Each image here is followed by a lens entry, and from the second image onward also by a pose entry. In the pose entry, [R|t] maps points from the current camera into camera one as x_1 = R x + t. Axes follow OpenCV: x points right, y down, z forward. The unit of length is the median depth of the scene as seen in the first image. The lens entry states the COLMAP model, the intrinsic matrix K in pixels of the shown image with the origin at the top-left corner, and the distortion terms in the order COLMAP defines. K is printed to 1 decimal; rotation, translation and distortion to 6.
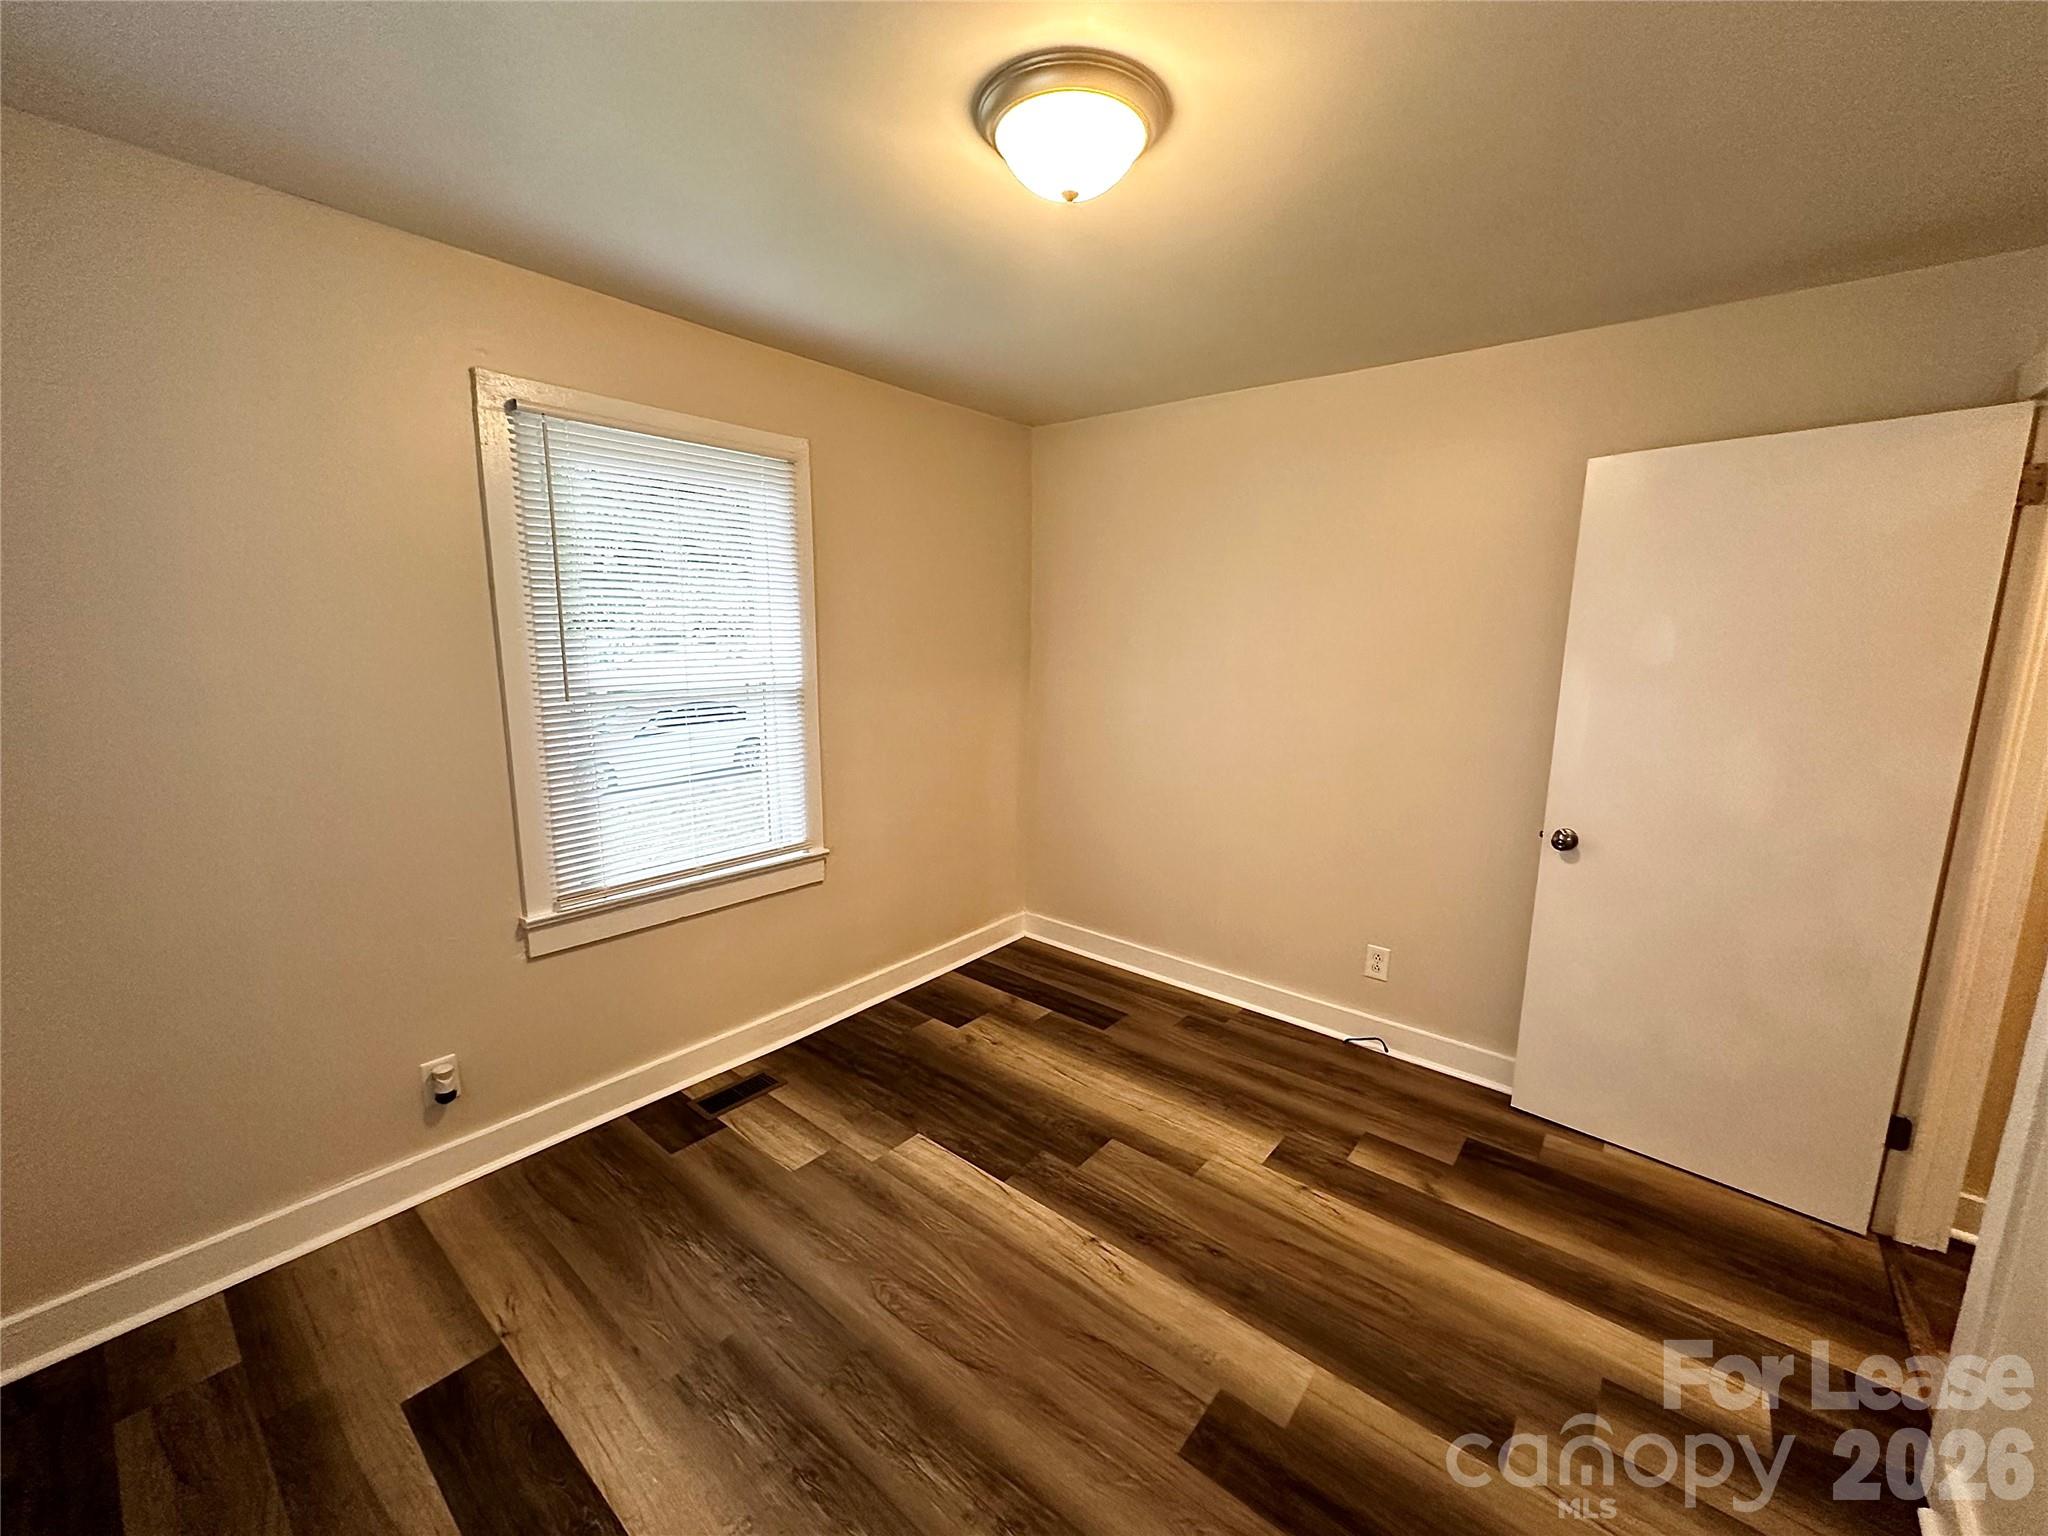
lens RADIAL K [[816.5, 0, 1024.0], [0, 816.5, 768.0], [0, 0, 1]] dist [-0.000696, -0.000115]
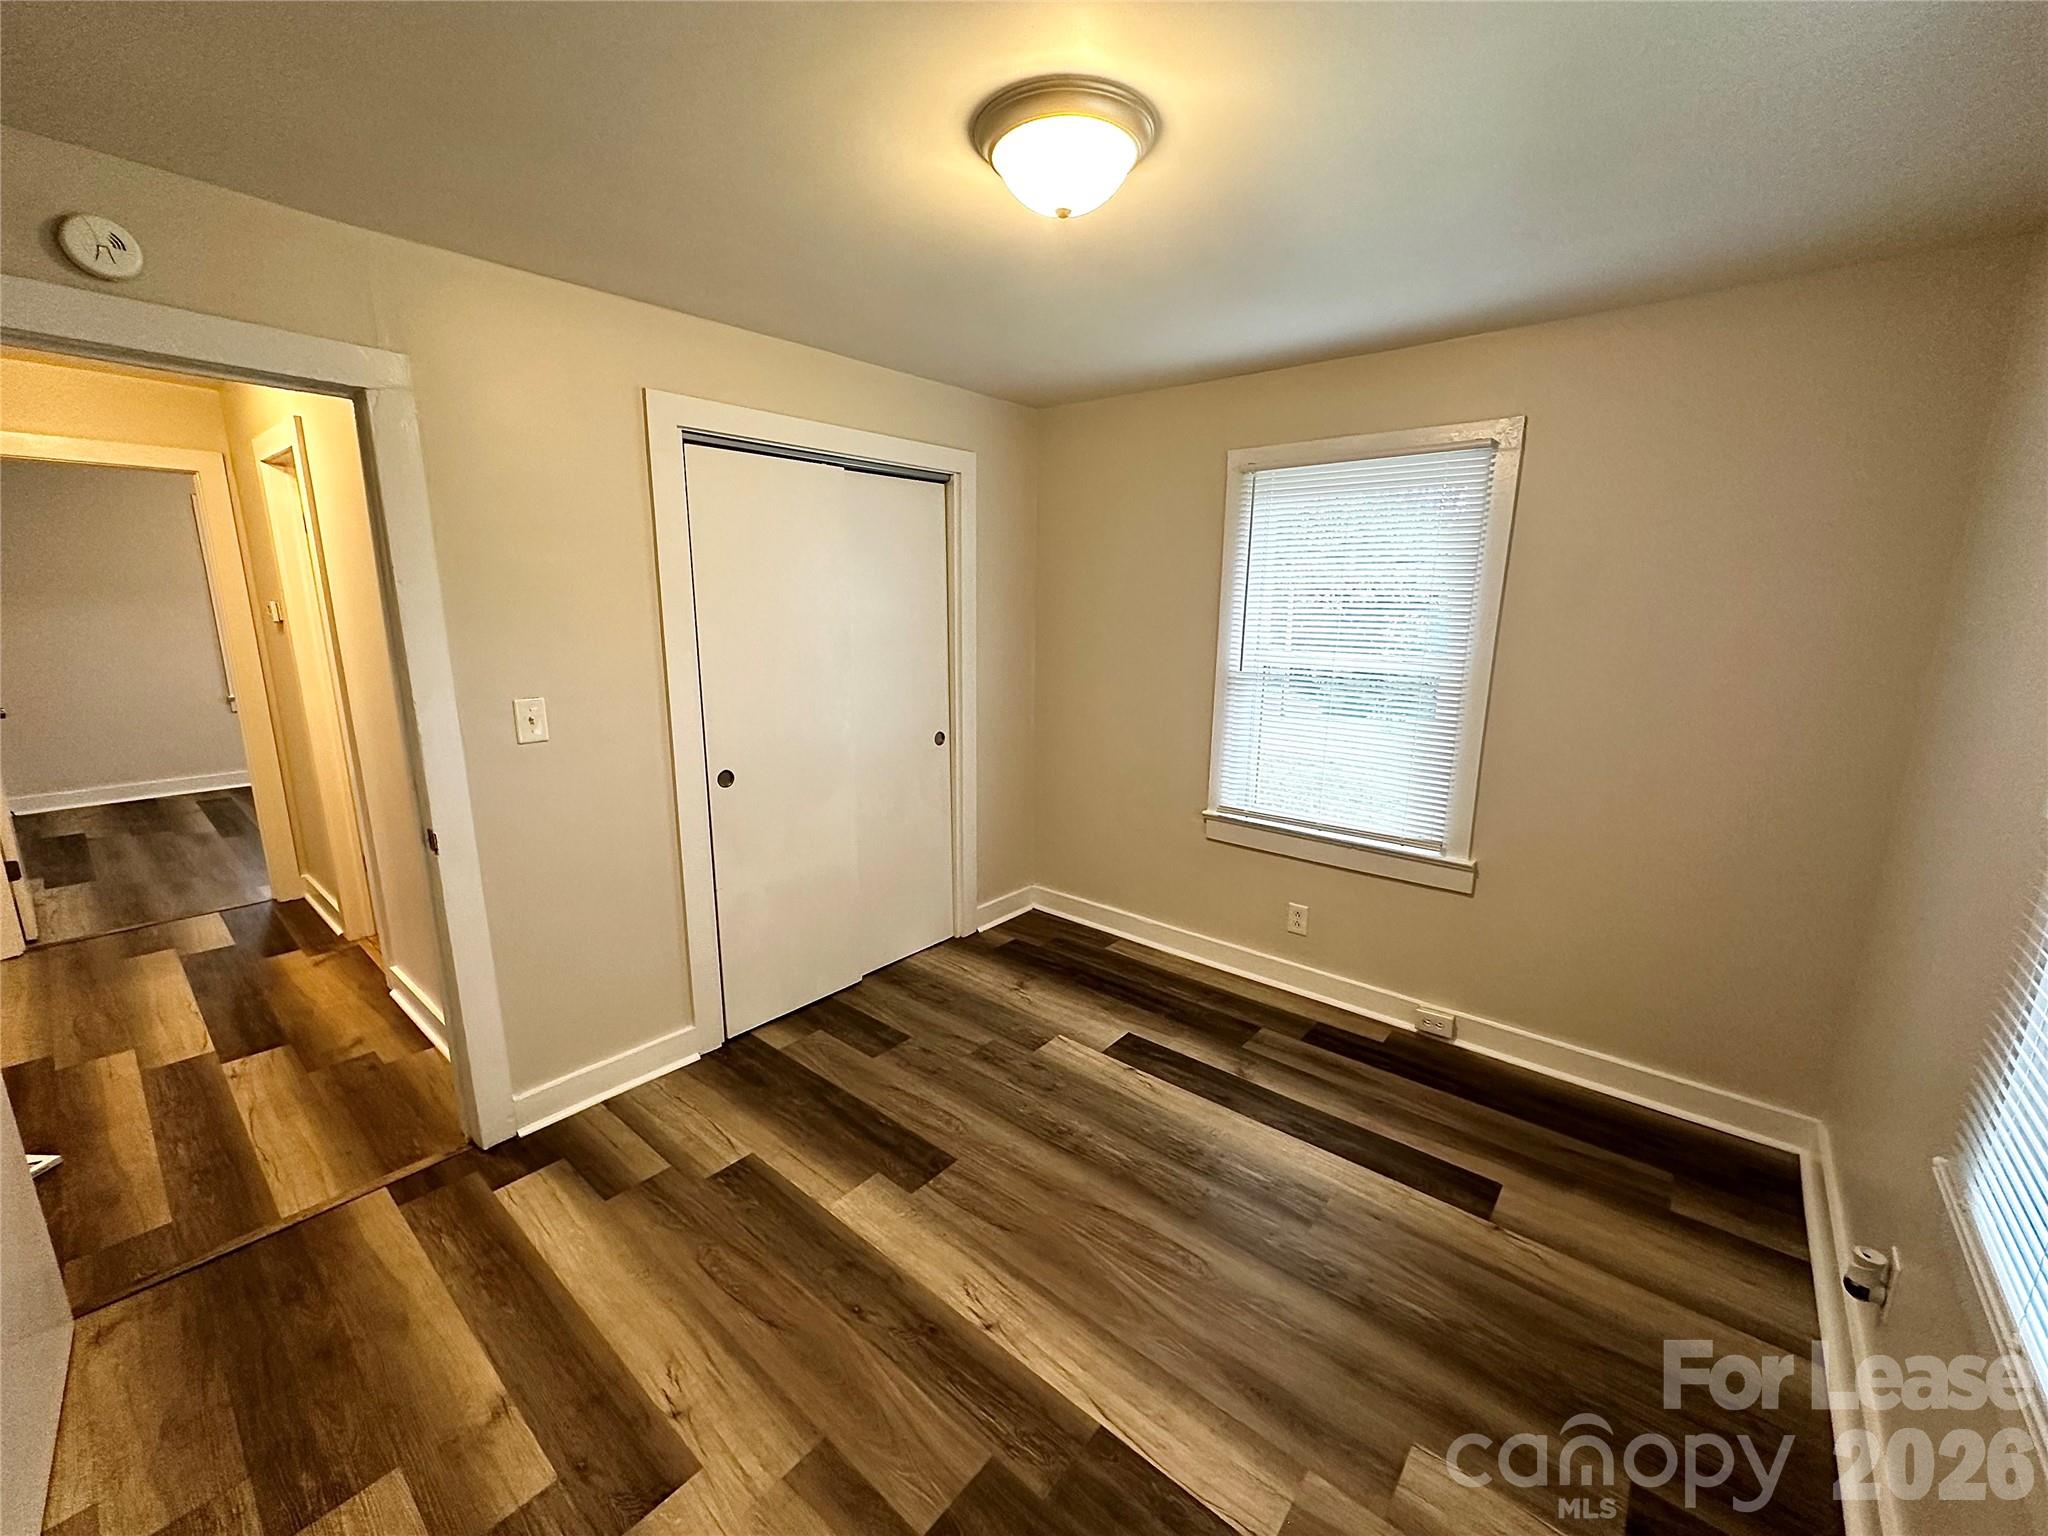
lens RADIAL K [[816.5, 0, 1024.0], [0, 816.5, 768.0], [0, 0, 1]] dist [-0.000696, -0.000115]
pose [[-0.999749, -0.022320, 0.001966, 0.055196], [-0.019963, 0.927122, 0.374228, -0.295391], [-0.010175, 0.374095, -0.927334, 1.533217]]
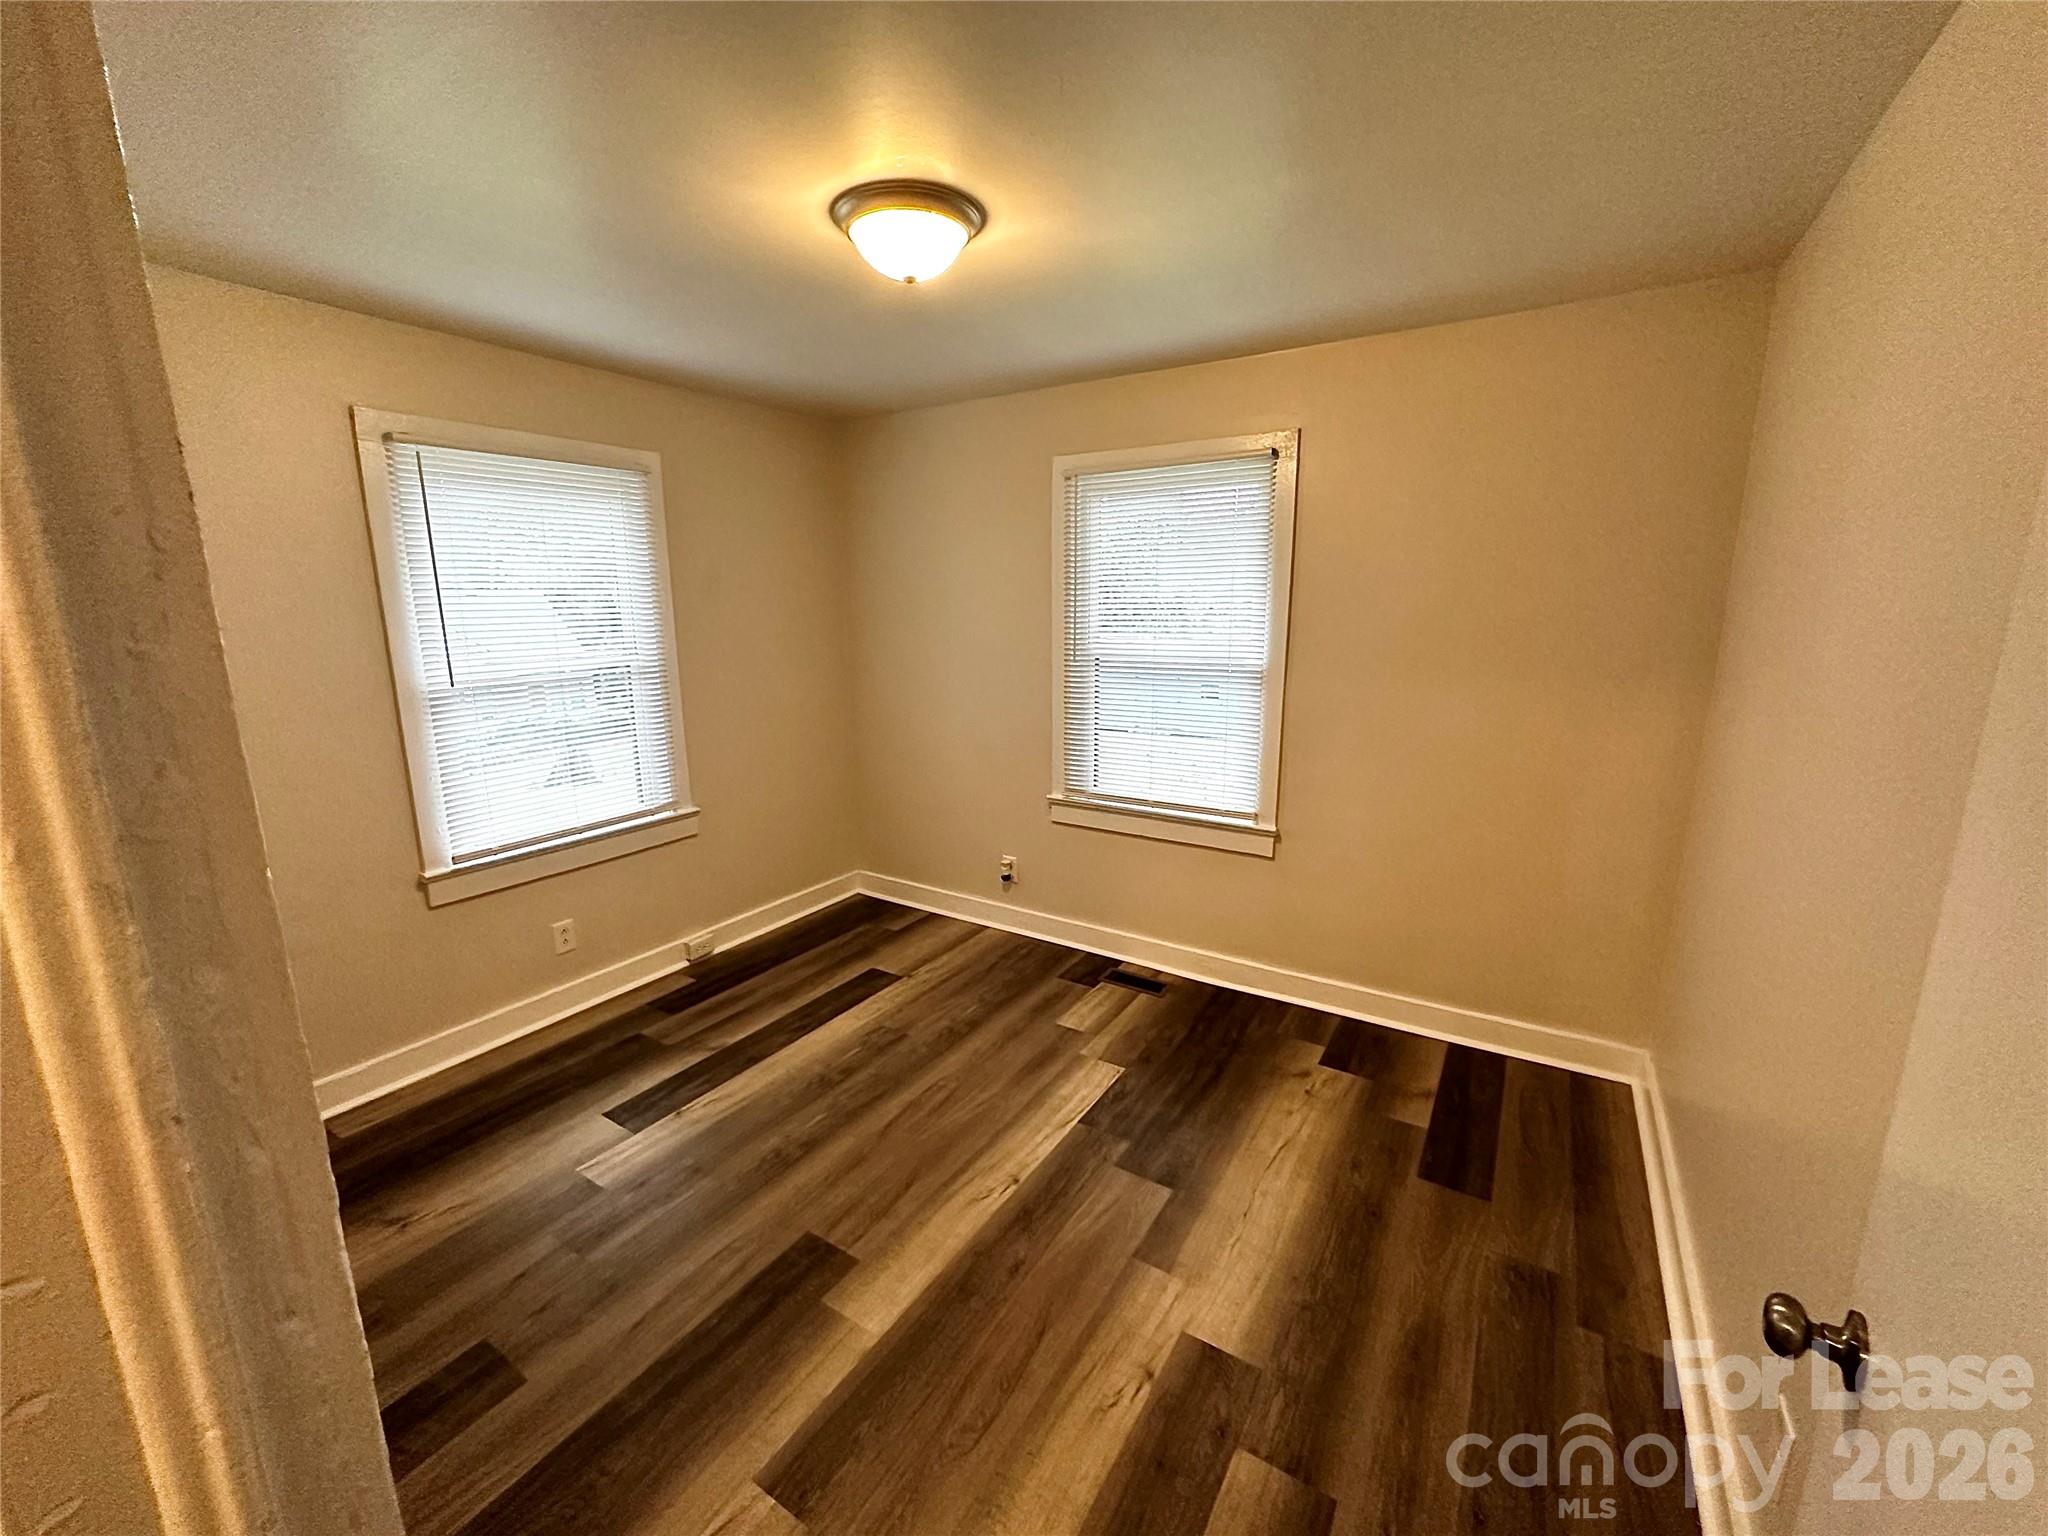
lens RADIAL K [[816.5, 0, 1024.0], [0, 816.5, 768.0], [0, 0, 1]] dist [-0.000696, -0.000115]
pose [[0.124583, 0.186513, -0.974521, 1.005973], [-0.163130, 0.972658, 0.165302, -0.132507], [0.978707, 0.138380, 0.151602, 0.743246]]
